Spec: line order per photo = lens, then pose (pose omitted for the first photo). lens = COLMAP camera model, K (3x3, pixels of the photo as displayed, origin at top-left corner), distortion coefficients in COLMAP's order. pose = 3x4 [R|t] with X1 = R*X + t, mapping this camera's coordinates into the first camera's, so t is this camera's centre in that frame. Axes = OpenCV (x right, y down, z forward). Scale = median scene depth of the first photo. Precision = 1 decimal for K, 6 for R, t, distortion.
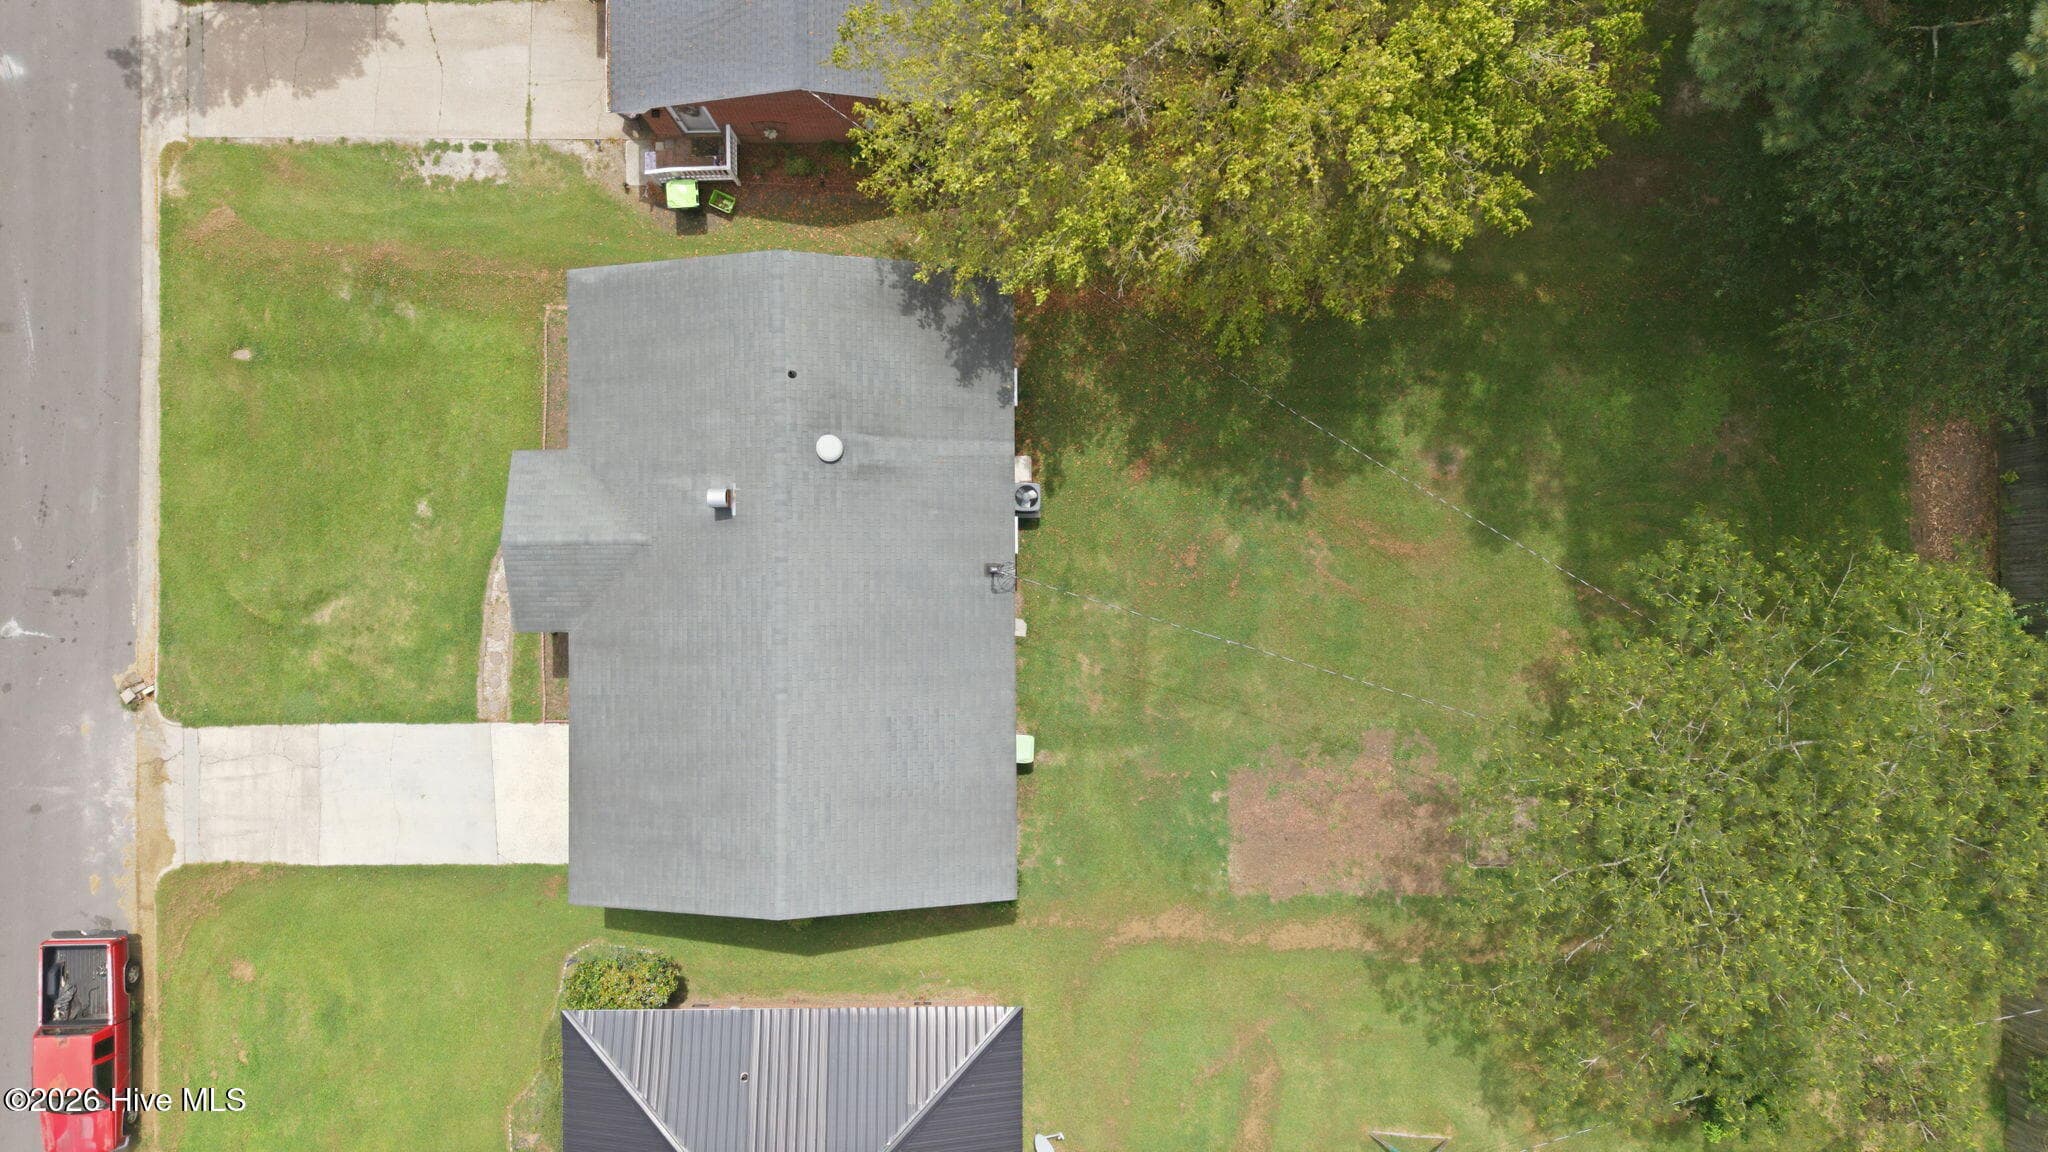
lens RADIAL K [[1369.0, 0, 1015.6], [0, 1369.0, 578.3], [0, 0, 1]] dist [0.035521, -0.039757]
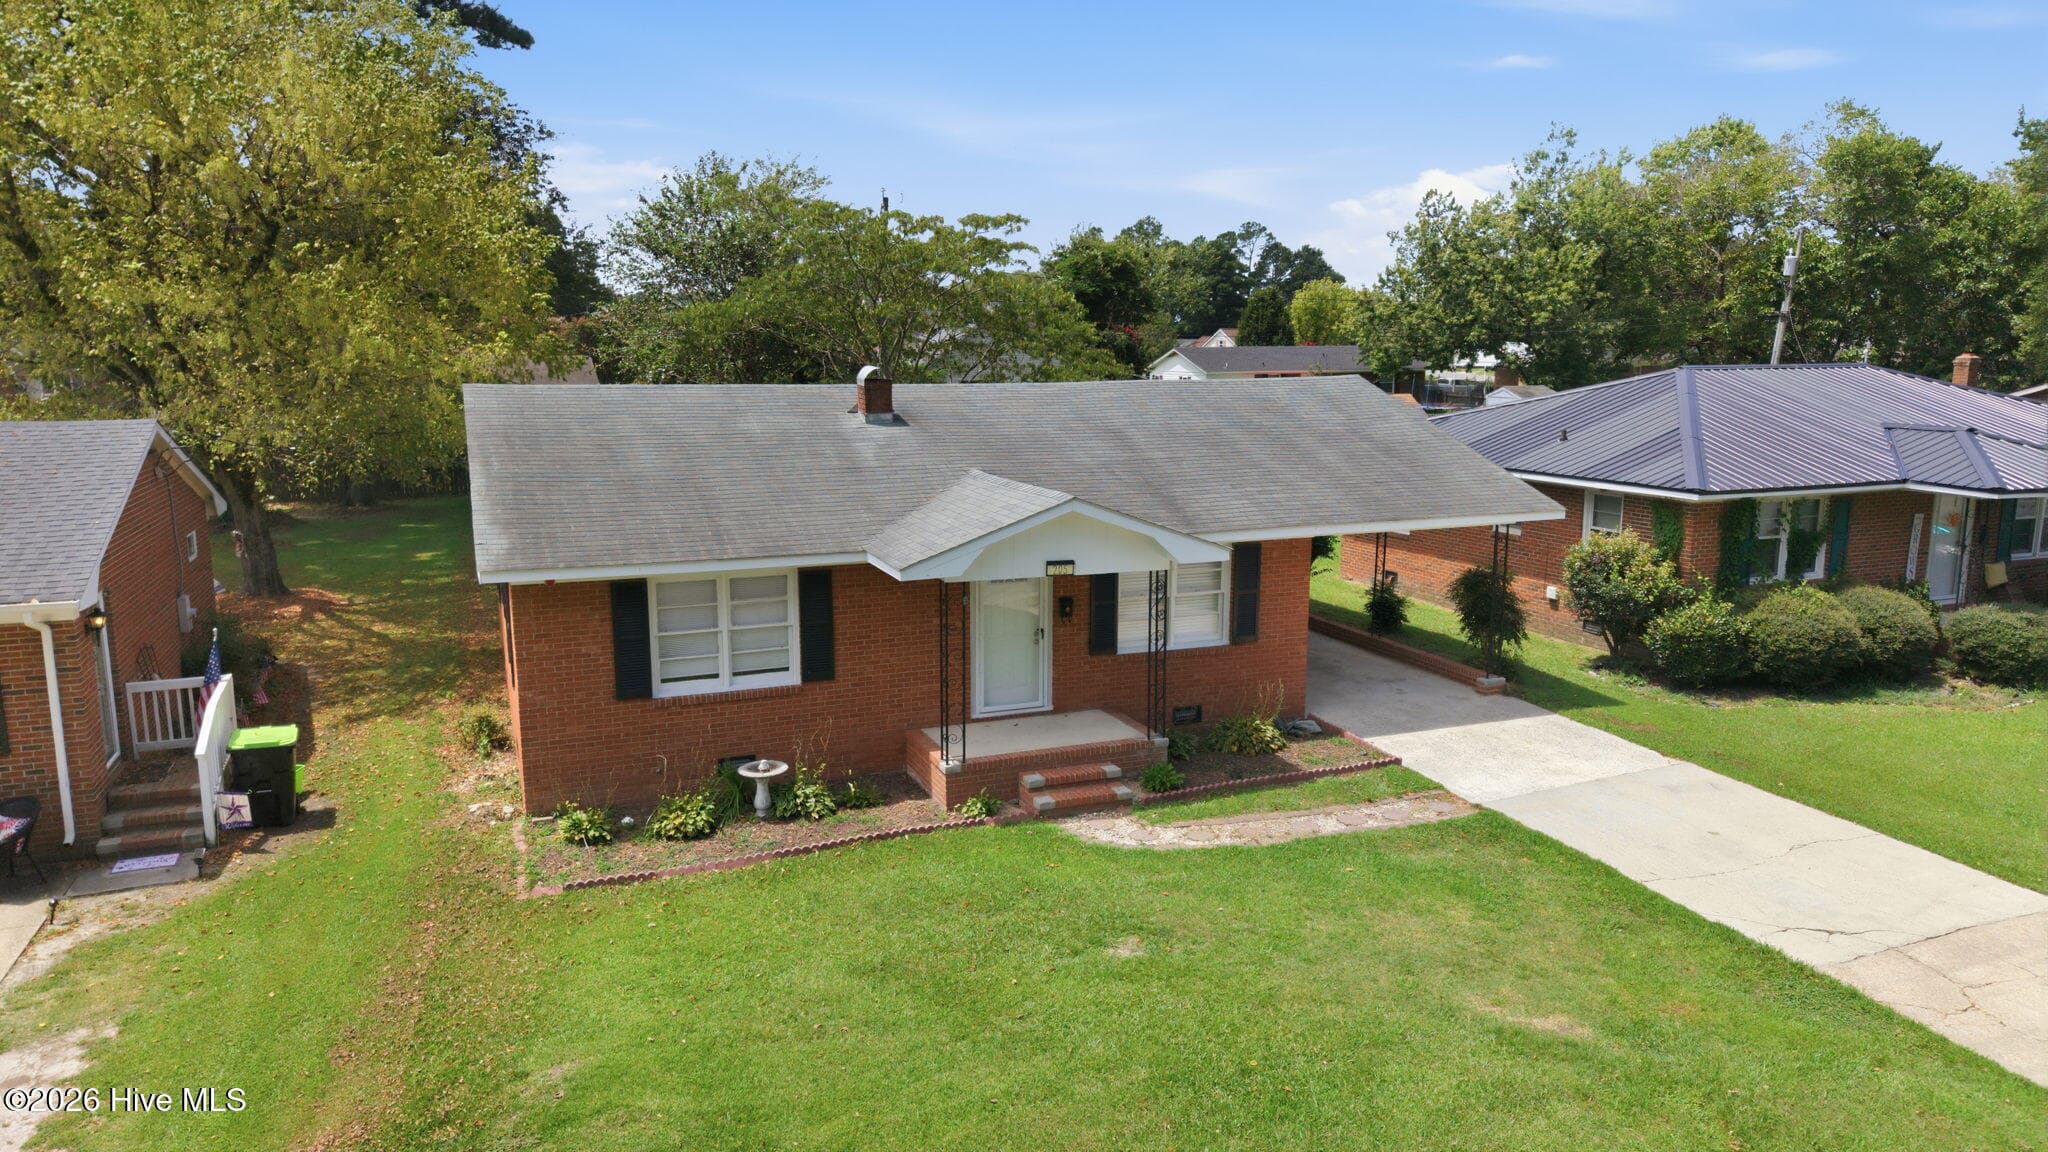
lens RADIAL K [[1369.0, 0, 1015.6], [0, 1369.0, 578.3], [0, 0, 1]] dist [0.035521, -0.039757]
pose [[-0.365241, -0.147137, 0.919211, -0.733035], [0.930860, -0.047199, 0.362314, -0.202710], [-0.009924, 0.987989, 0.154203, 0.844250]]
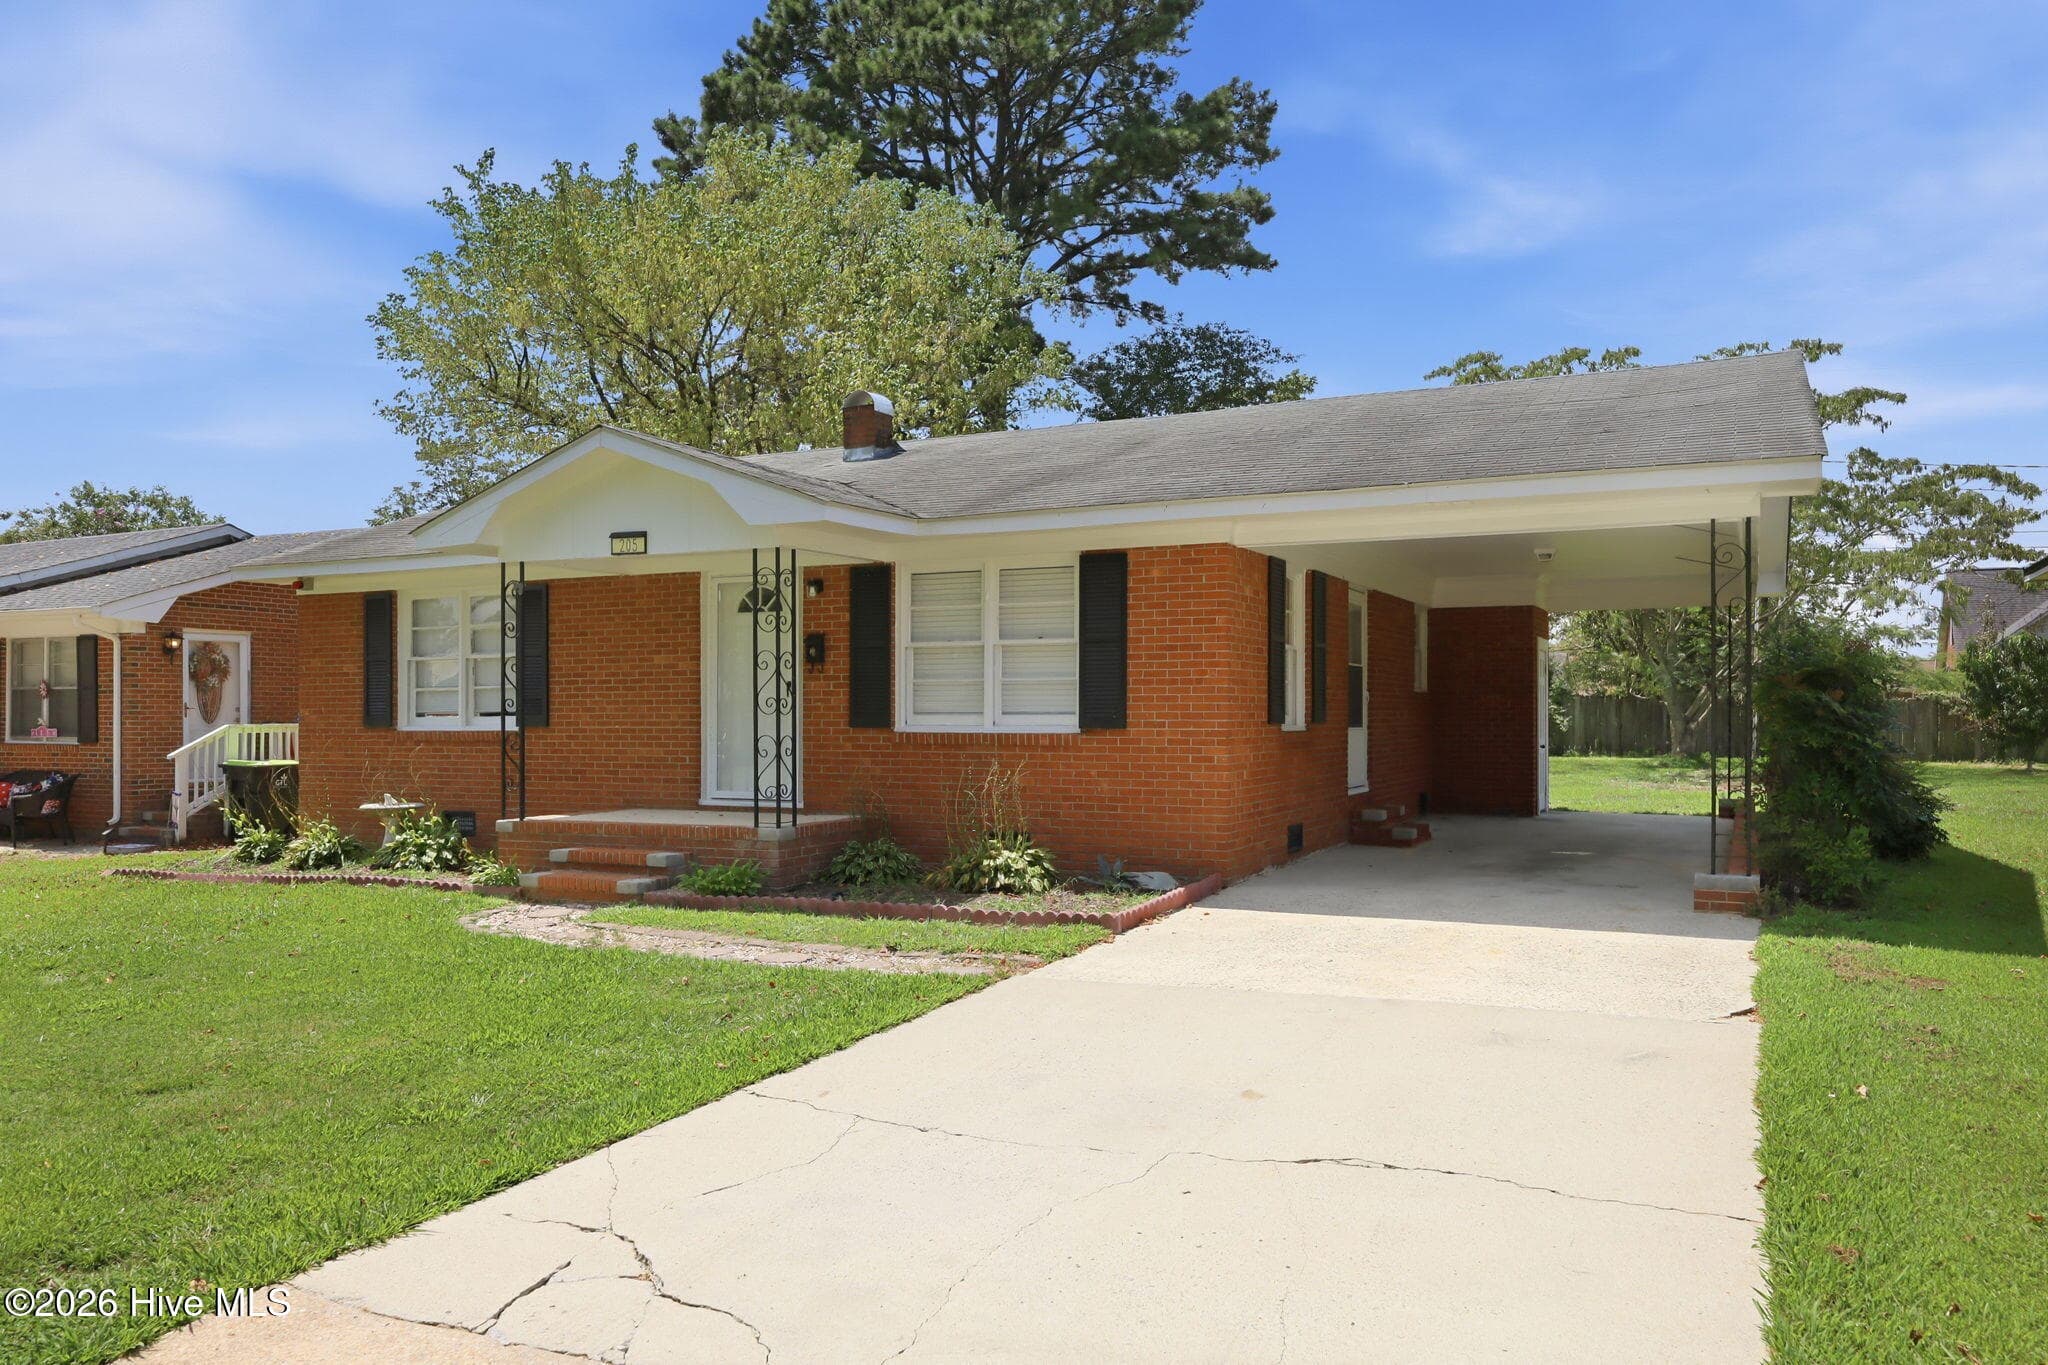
lens RADIAL K [[1456.4, 0, 1038.5], [0, 1456.4, 730.2], [0, 0, 1]] dist [-0.002896, 0.003749]
pose [[0.447762, 0.007781, 0.894119, -0.573725], [0.893954, 0.017195, -0.447829, 0.204745], [-0.018859, 0.999822, 0.000744, 0.950431]]
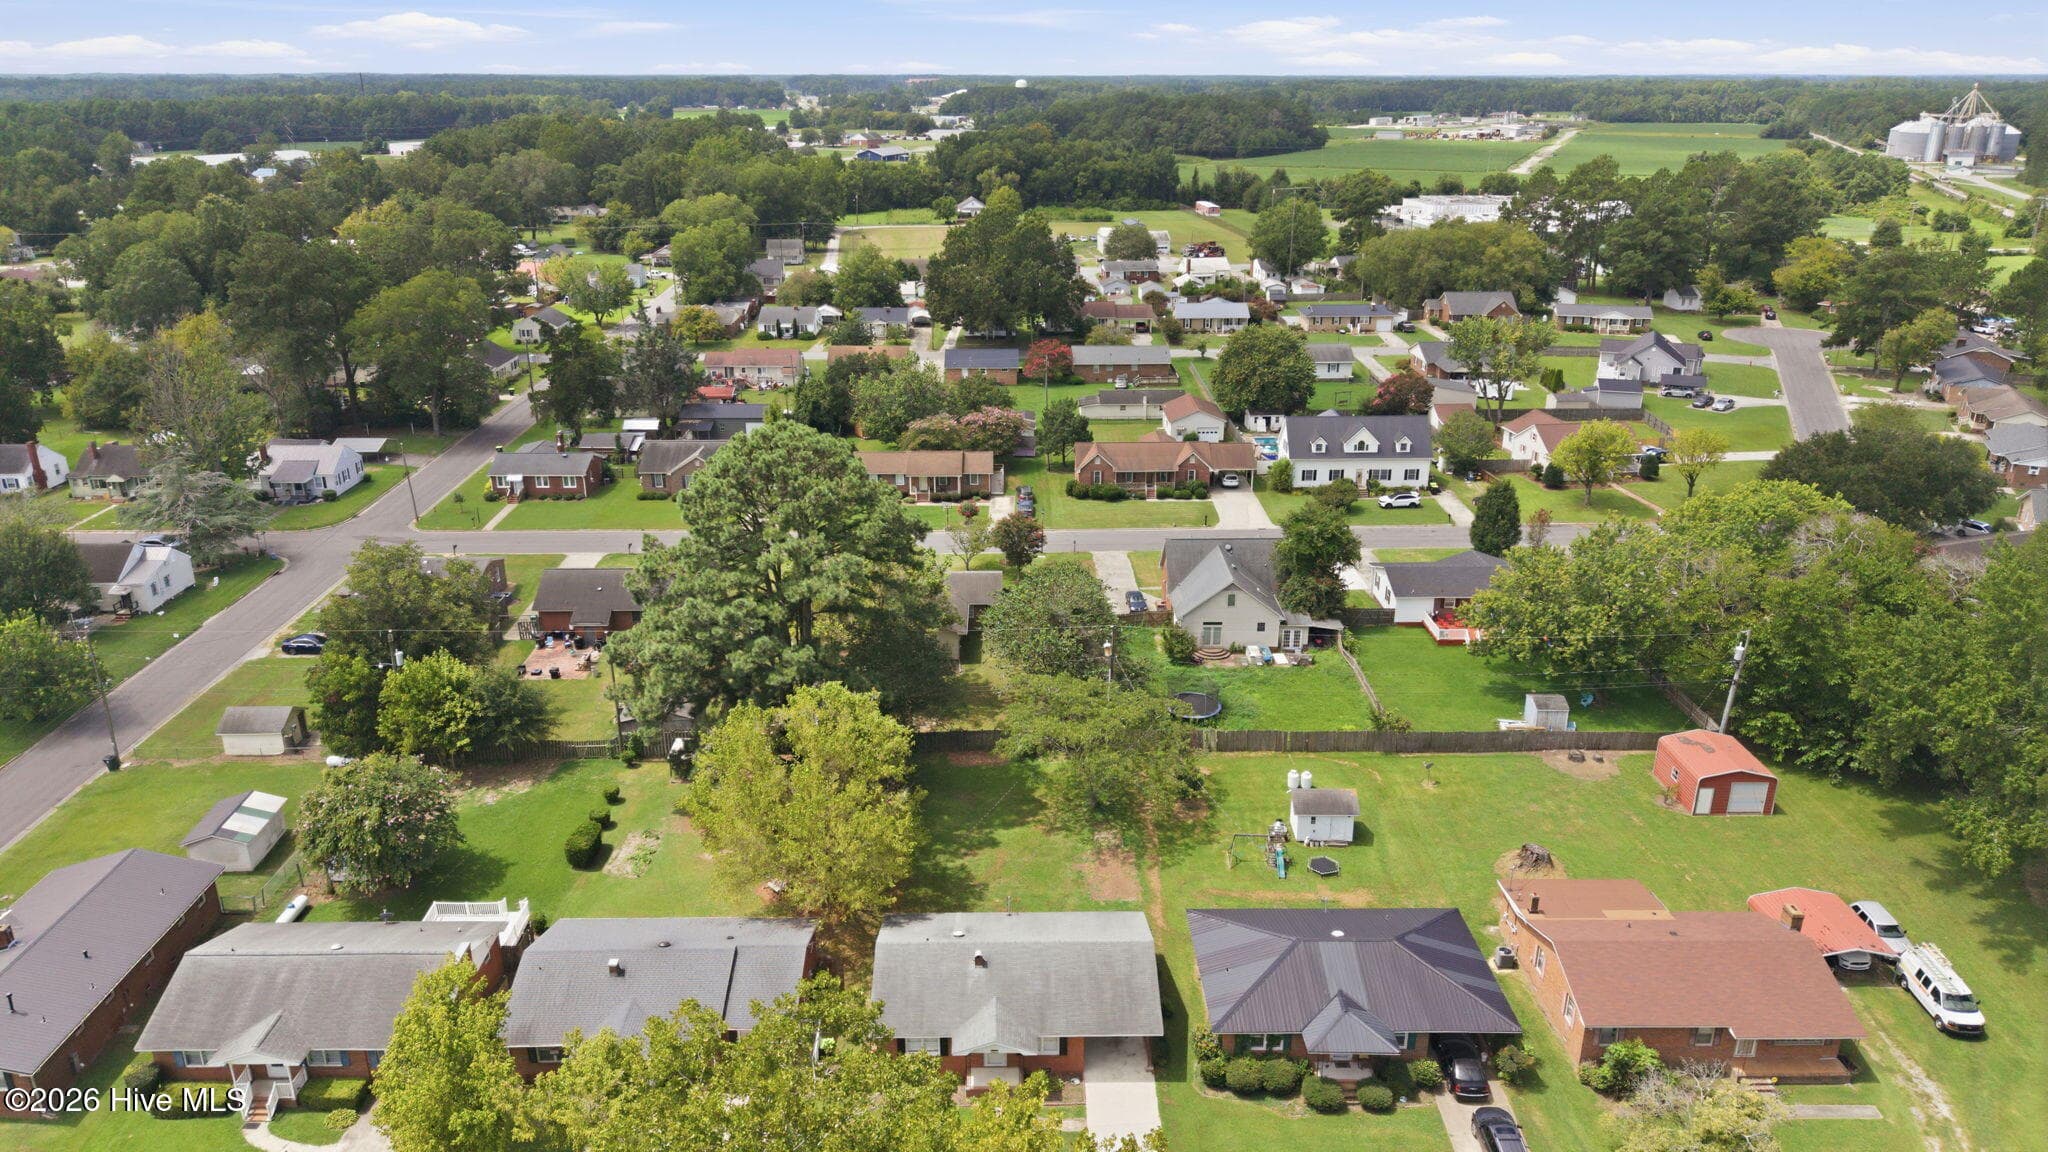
lens RADIAL K [[1369.0, 0, 1015.6], [0, 1369.0, 578.3], [0, 0, 1]] dist [0.035521, -0.039757]
pose [[-0.002593, -0.337203, 0.941428, -1.896363], [0.999875, 0.013788, 0.007692, -0.020192], [-0.015575, 0.941331, 0.337126, -0.345231]]
